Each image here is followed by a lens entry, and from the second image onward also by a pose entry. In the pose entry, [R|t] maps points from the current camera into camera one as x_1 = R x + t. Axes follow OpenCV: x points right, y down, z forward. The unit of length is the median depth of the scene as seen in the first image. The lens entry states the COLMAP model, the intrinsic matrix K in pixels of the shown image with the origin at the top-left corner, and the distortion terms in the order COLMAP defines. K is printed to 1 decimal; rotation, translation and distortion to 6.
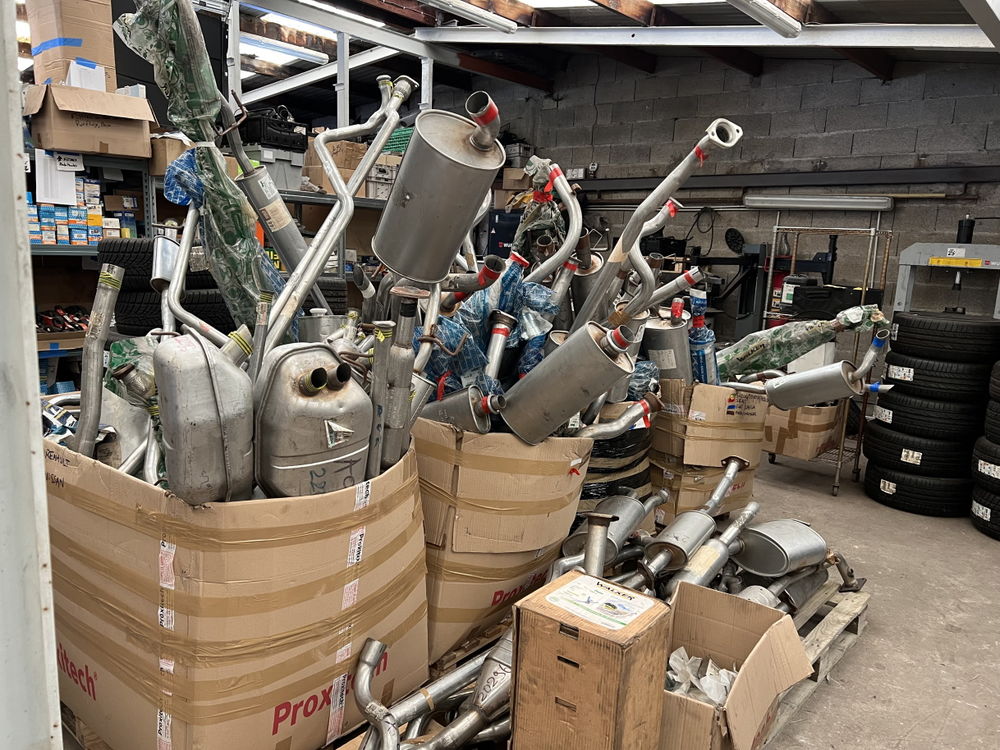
lens RADIAL K [[750.7, 0, 494.6], [0, 750.7, 378.5], [0, 0, 1]] dist [0.053454, -0.062018]
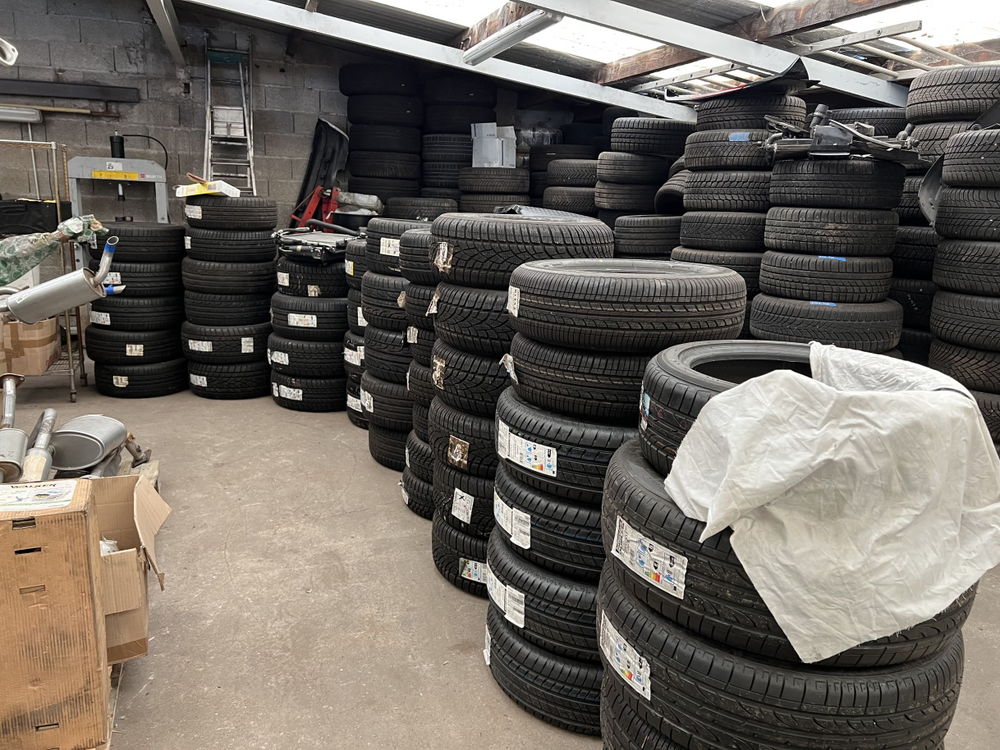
lens RADIAL K [[750.7, 0, 494.6], [0, 750.7, 378.5], [0, 0, 1]] dist [0.053454, -0.062018]
pose [[0.497124, -0.229176, 0.836867, -0.139132], [0.136136, 0.973144, 0.185626, 0.006642], [-0.856933, 0.021649, 0.514972, -0.047989]]
